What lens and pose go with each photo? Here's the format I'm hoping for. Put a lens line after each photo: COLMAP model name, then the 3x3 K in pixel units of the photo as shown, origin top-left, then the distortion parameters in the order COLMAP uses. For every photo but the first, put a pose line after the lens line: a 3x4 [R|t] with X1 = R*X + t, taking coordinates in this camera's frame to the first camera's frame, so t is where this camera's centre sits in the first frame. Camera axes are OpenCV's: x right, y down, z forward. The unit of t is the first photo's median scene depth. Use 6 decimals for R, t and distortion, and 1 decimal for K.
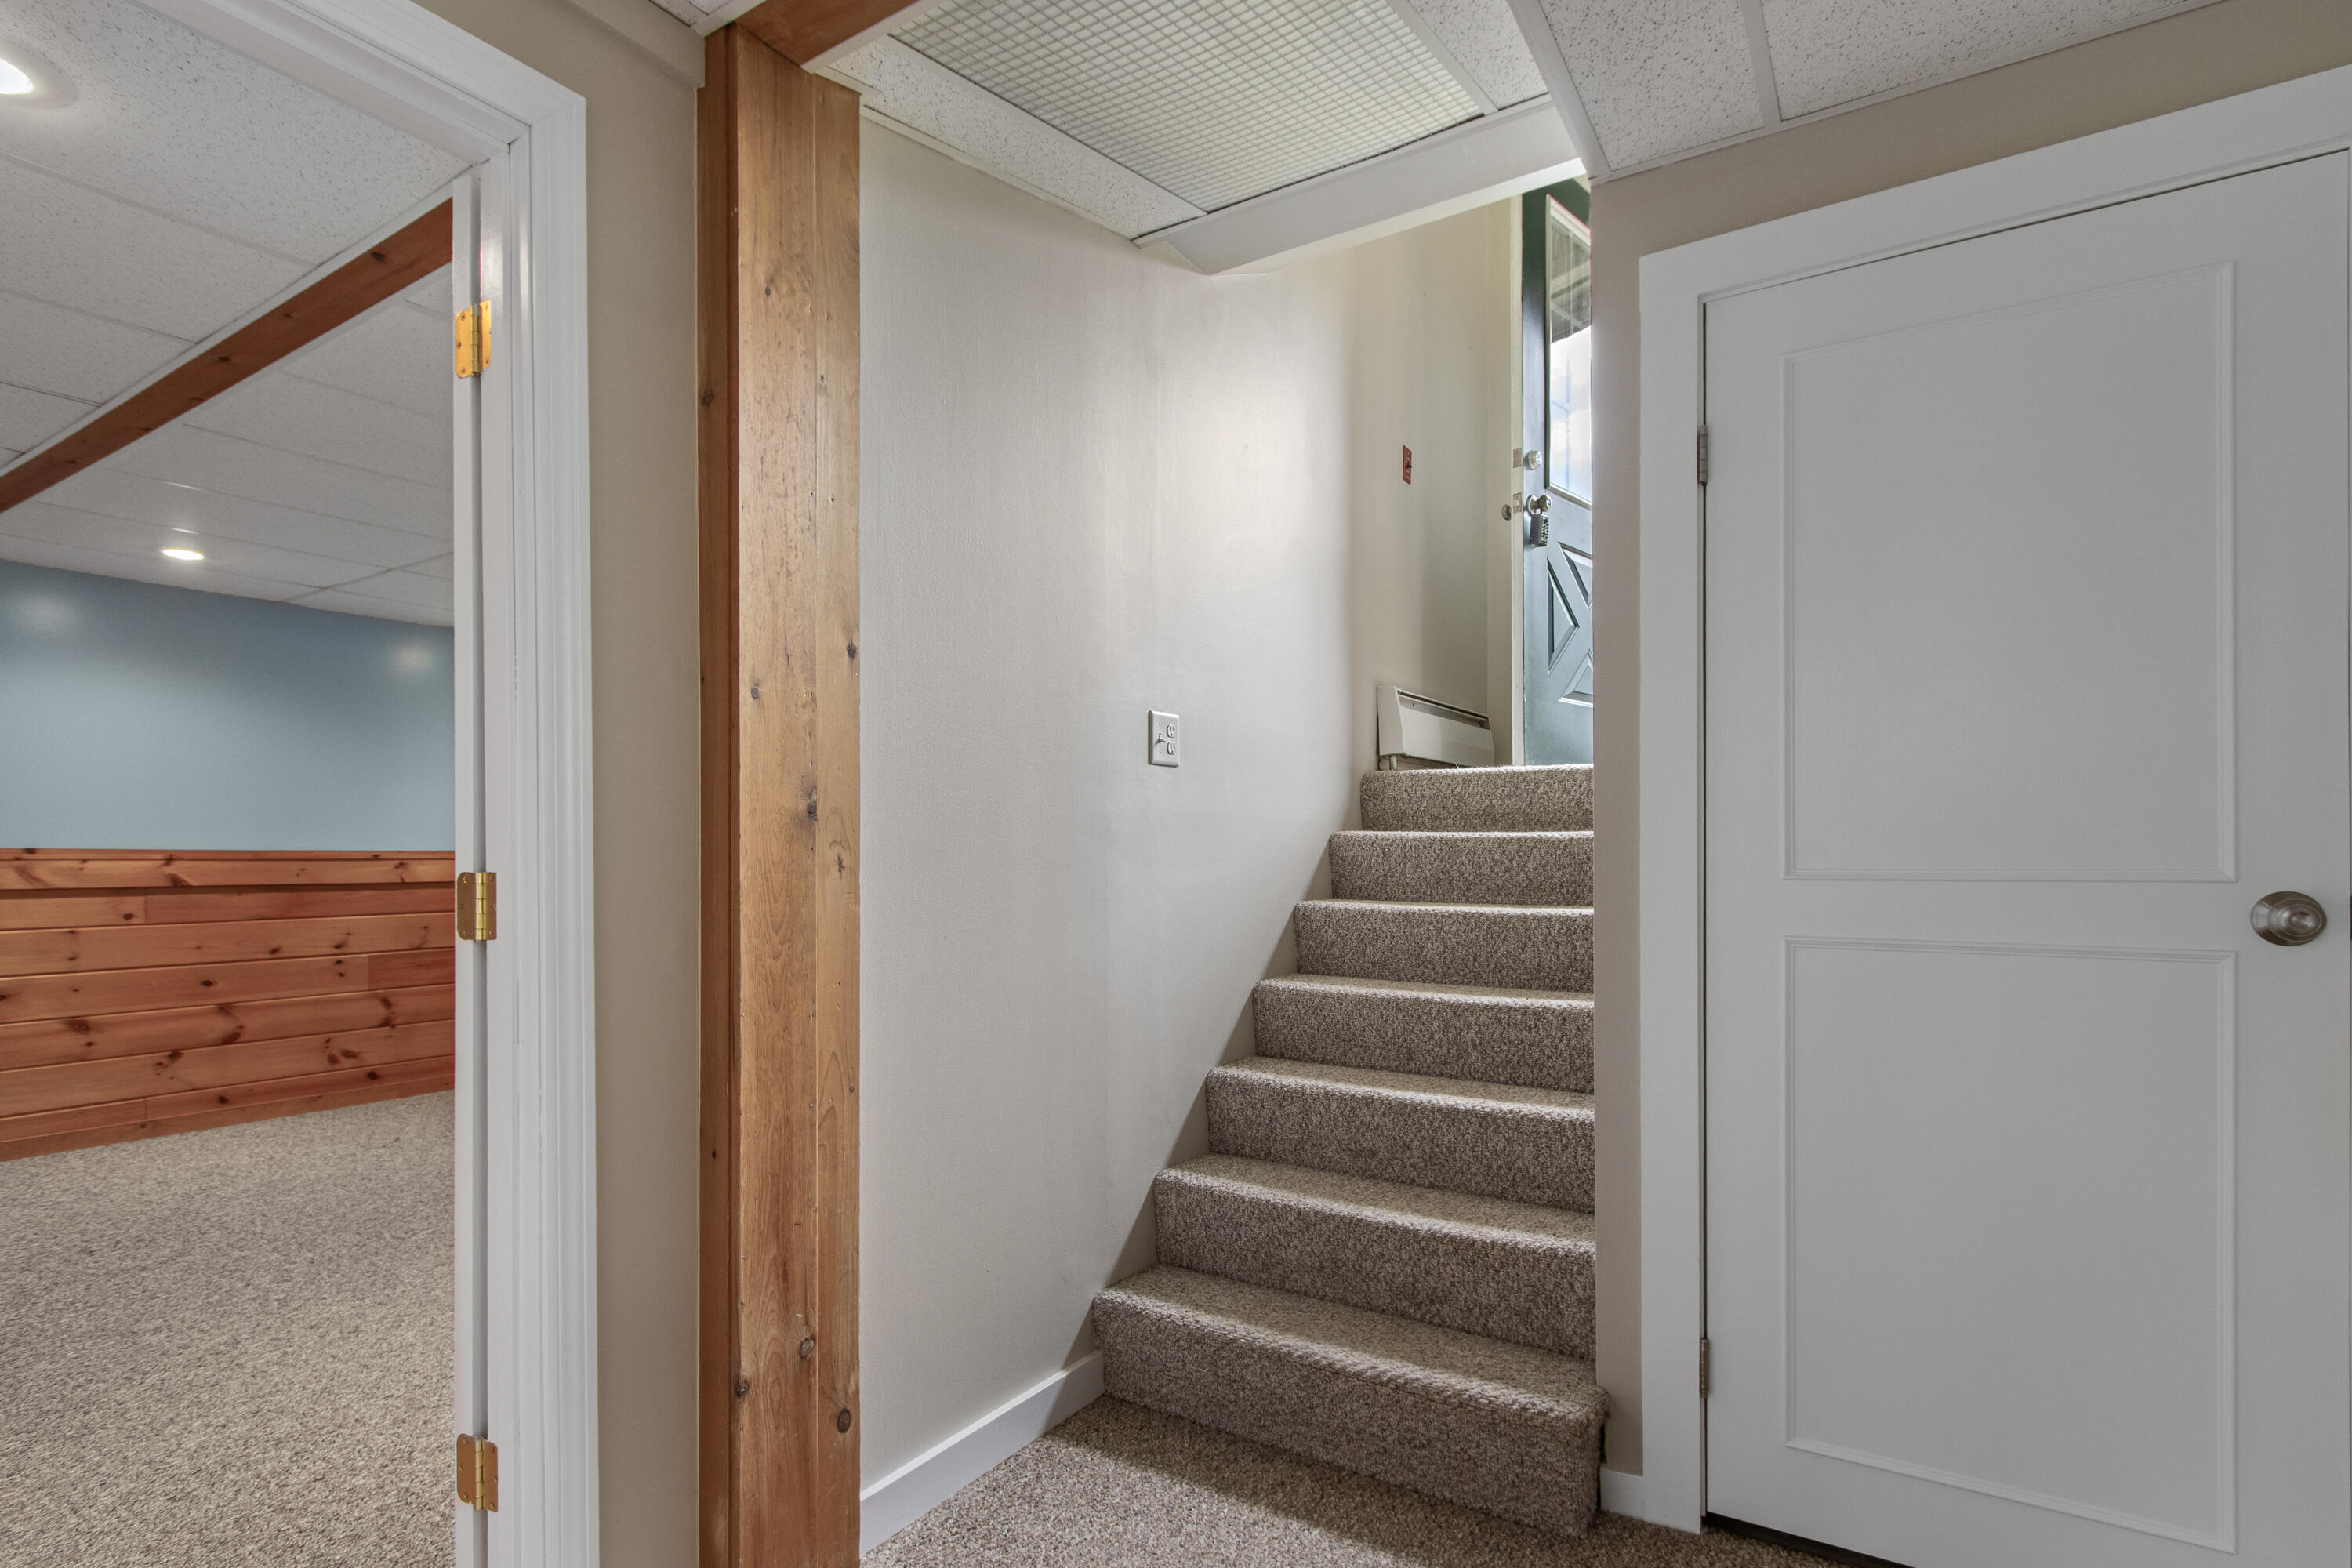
lens RADIAL K [[1161.3, 0, 1176.8], [0, 1161.3, 846.8], [0, 0, 1]] dist [0.001204, 0.000076]
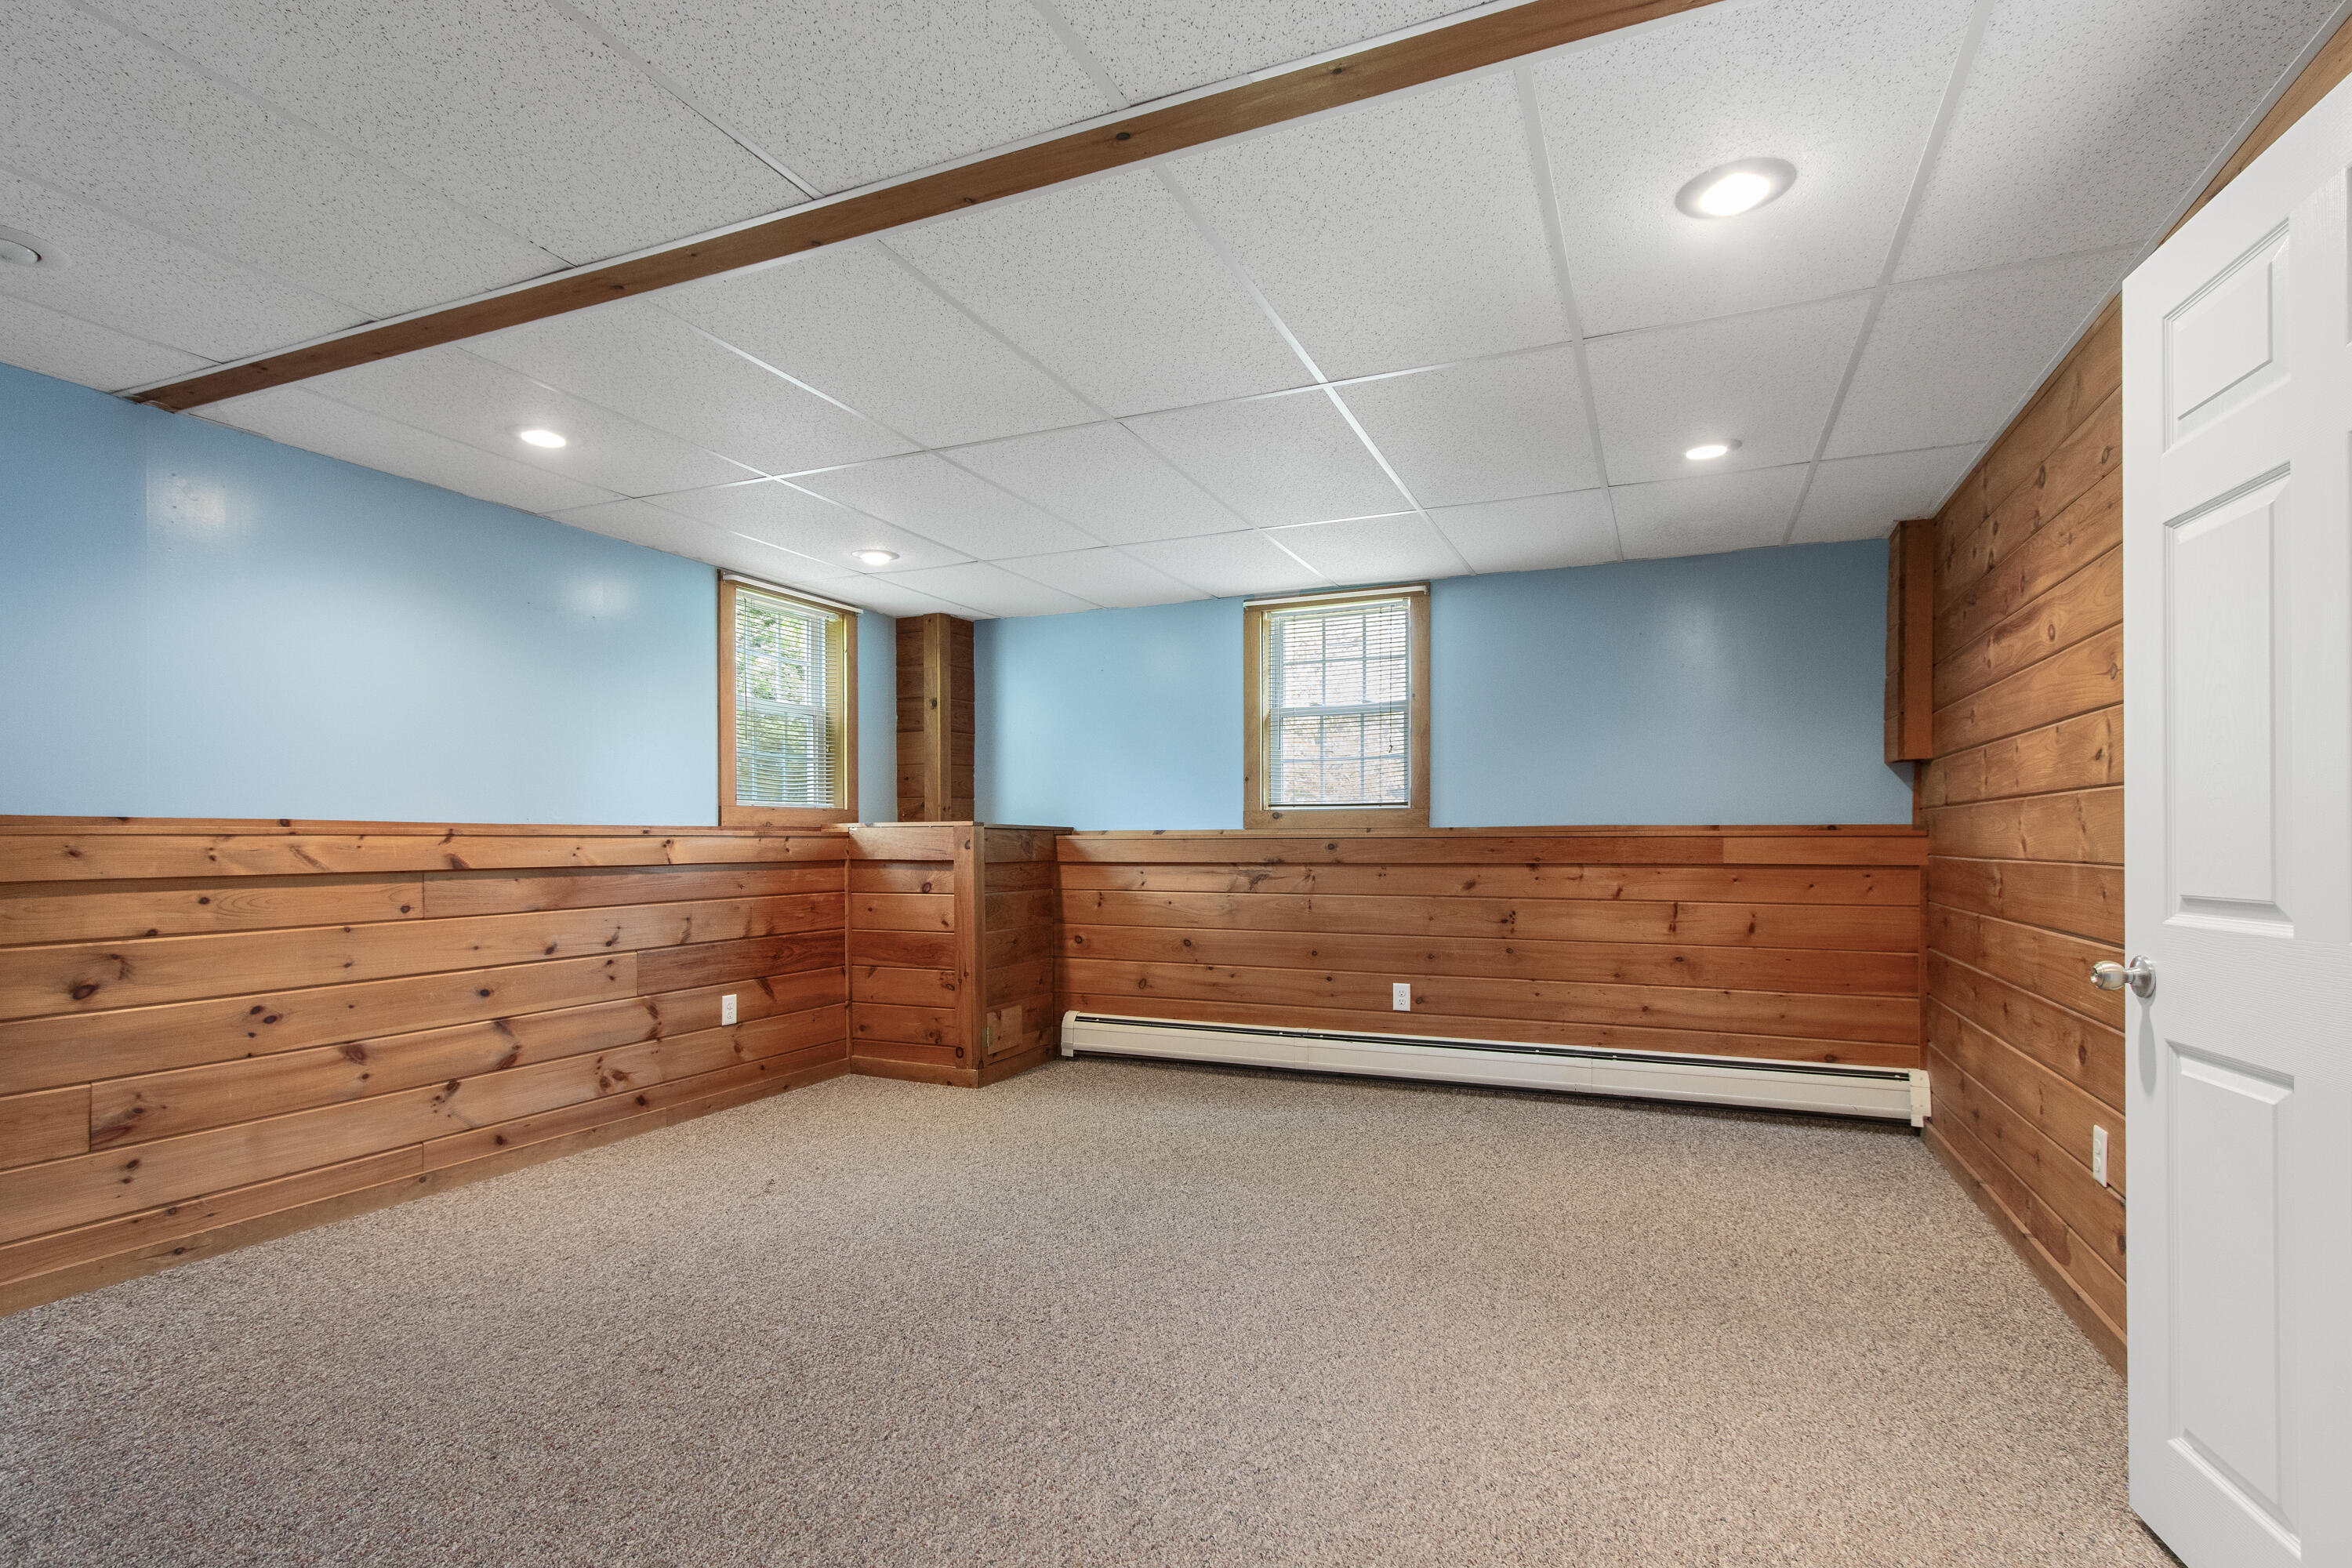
lens RADIAL K [[1142.2, 0, 1183.2], [0, 1142.2, 826.2], [0, 0, 1]] dist [0.000946, -0.000090]
pose [[0.987459, 0.002572, 0.157854, -0.490855], [-0.002415, 0.999996, -0.001181, 0.004573], [-0.157856, 0.000785, 0.987462, 0.163021]]
